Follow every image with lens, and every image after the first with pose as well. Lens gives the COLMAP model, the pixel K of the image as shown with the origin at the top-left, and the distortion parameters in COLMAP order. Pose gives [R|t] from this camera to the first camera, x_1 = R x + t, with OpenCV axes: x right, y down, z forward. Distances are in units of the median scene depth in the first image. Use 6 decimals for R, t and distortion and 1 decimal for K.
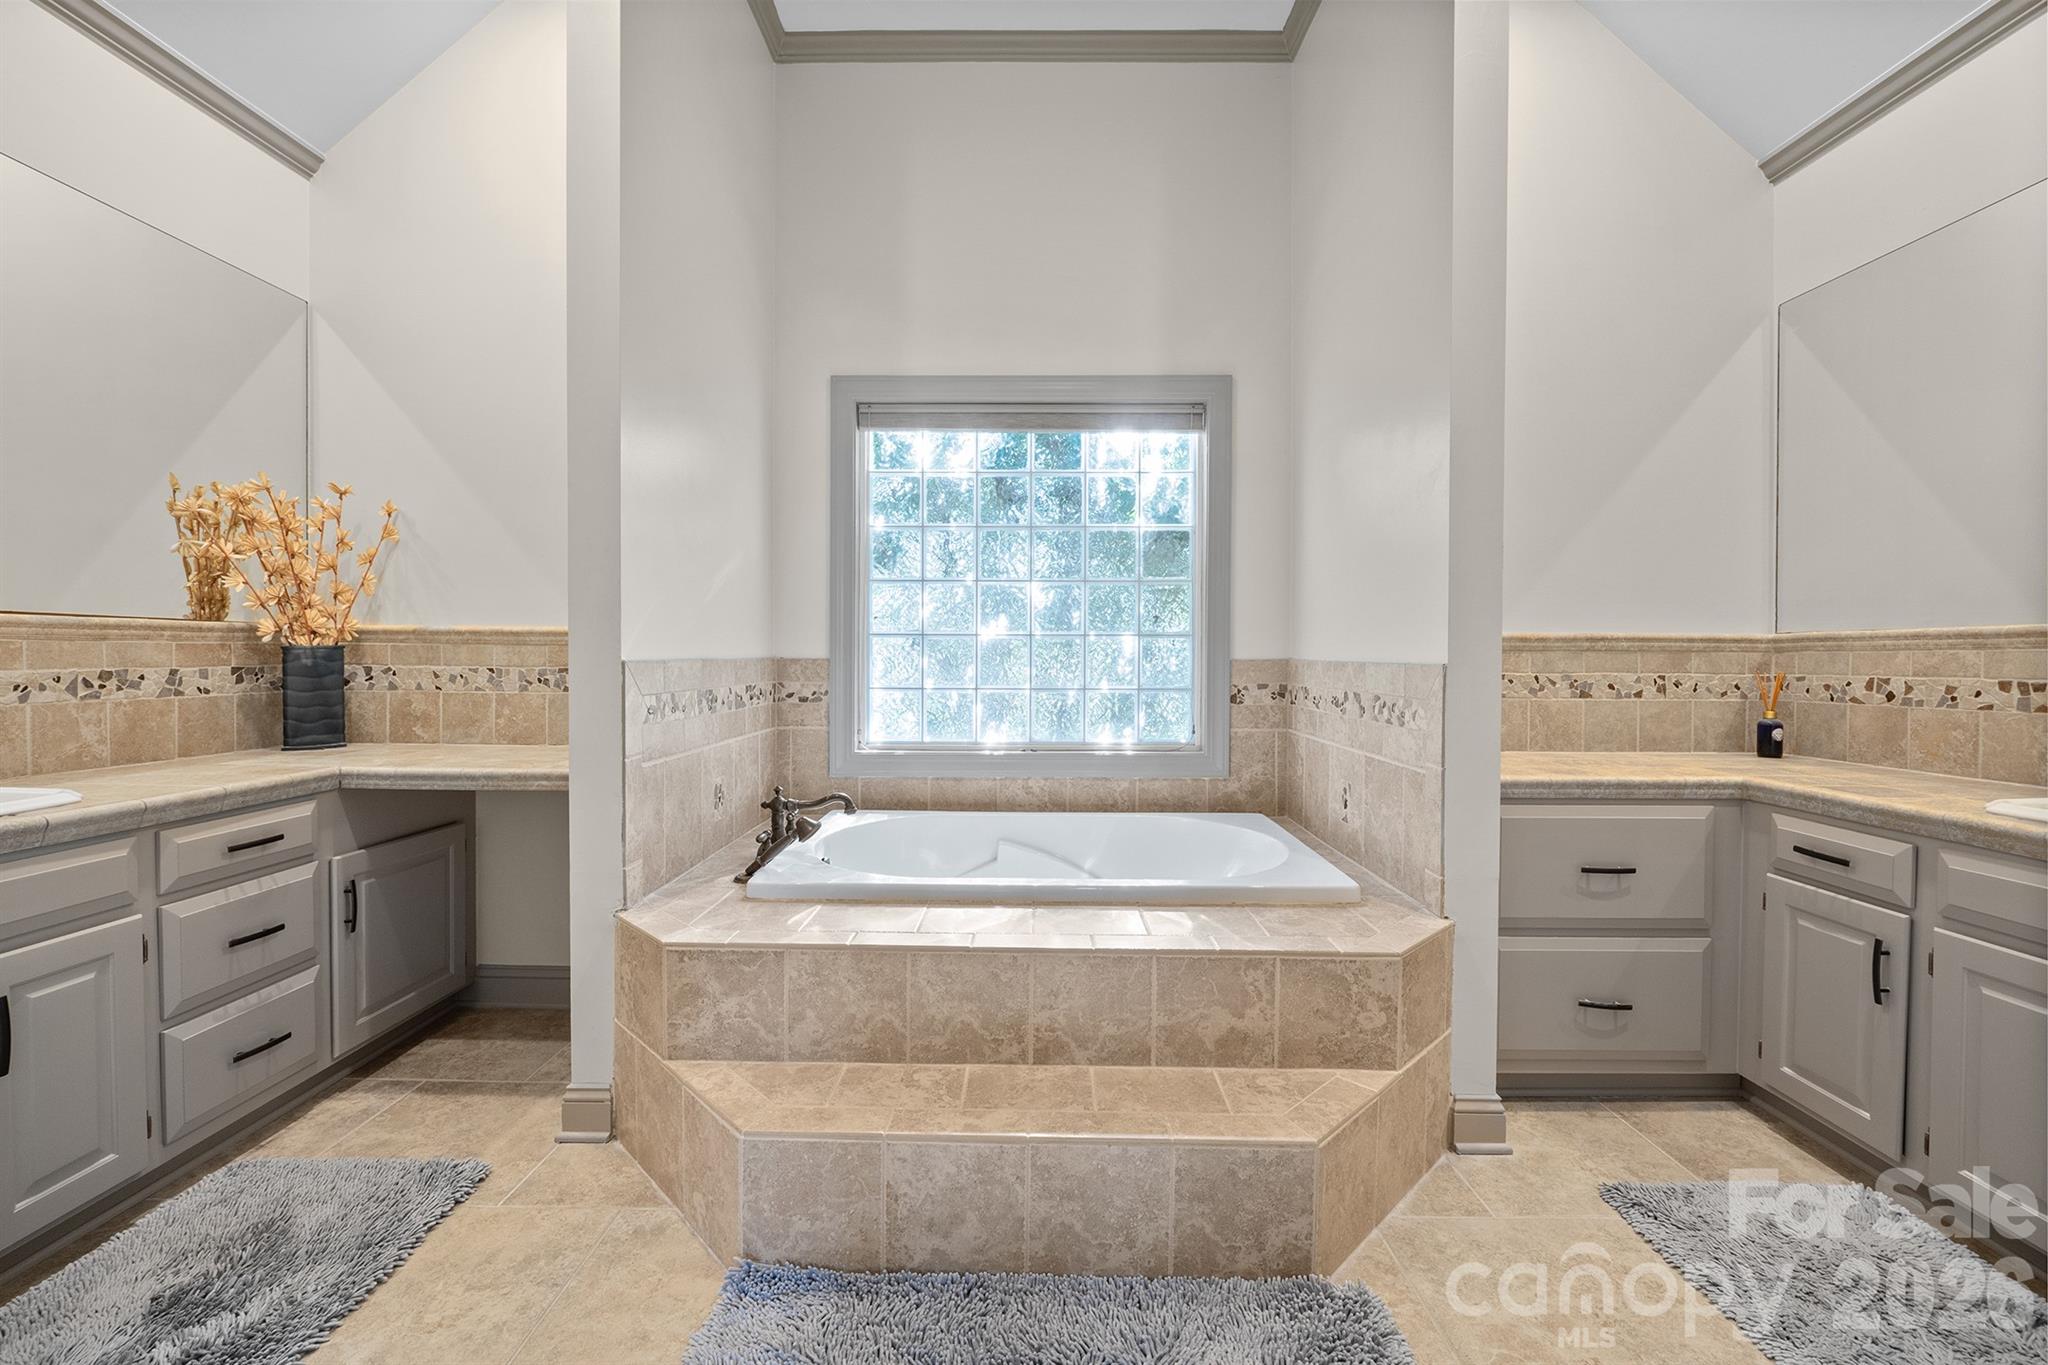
lens RADIAL K [[860.3, 0, 1038.0], [0, 860.3, 674.3], [0, 0, 1]] dist [-0.003526, -0.001183]
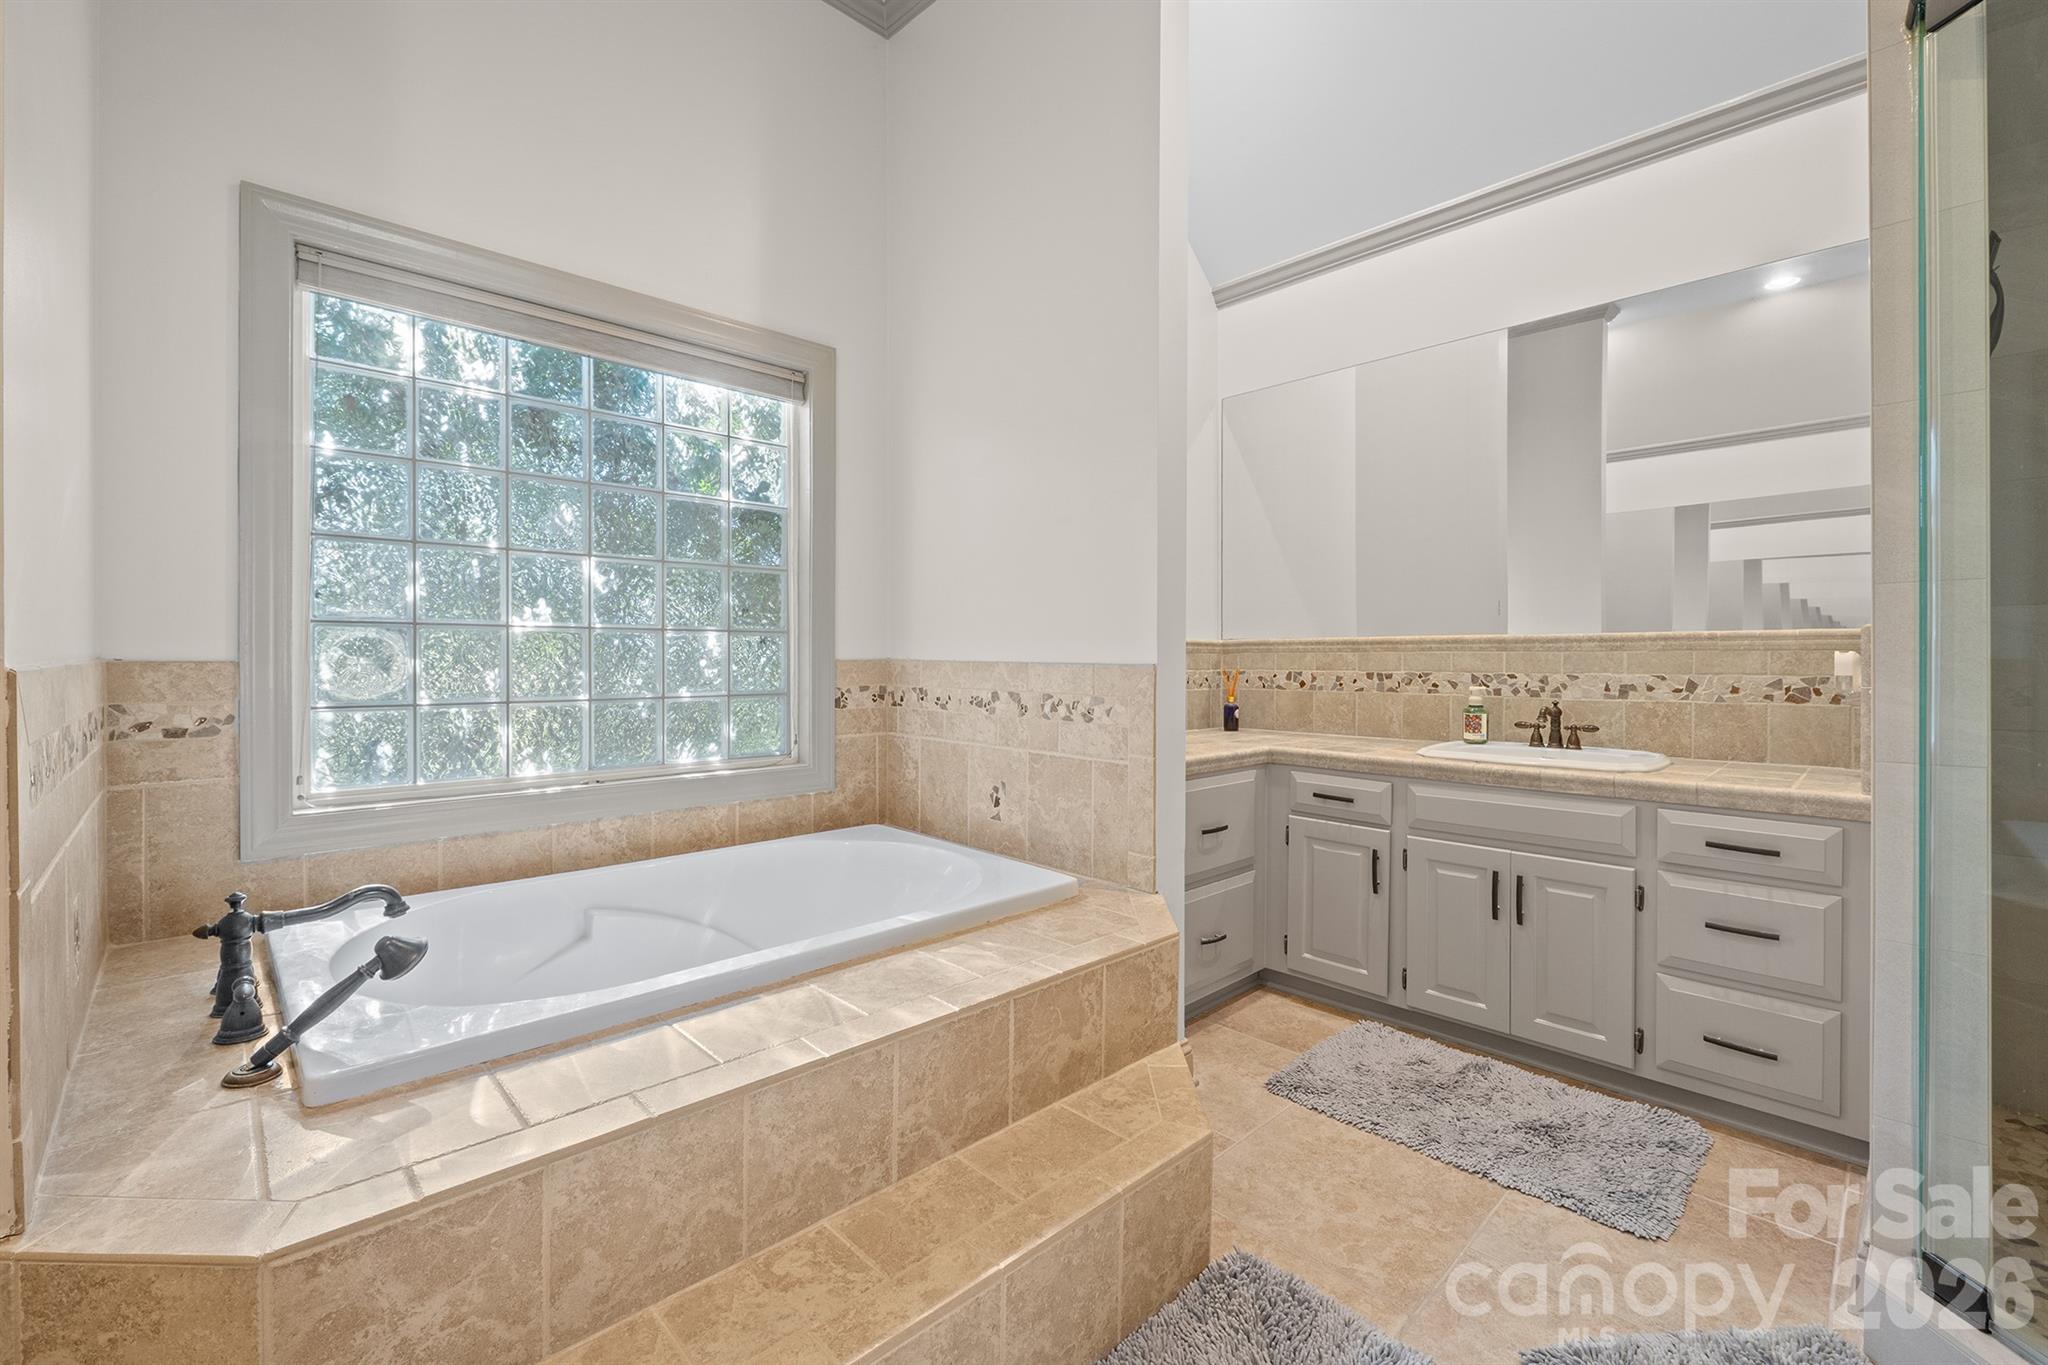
lens RADIAL K [[860.3, 0, 1034.4], [0, 860.3, 667.7], [0, 0, 1]] dist [-0.003526, -0.001183]
pose [[0.710974, -0.009649, 0.703153, -0.344510], [0.013666, 0.999907, -0.000097, -0.007704], [-0.703086, 0.009678, 0.711039, 0.264613]]
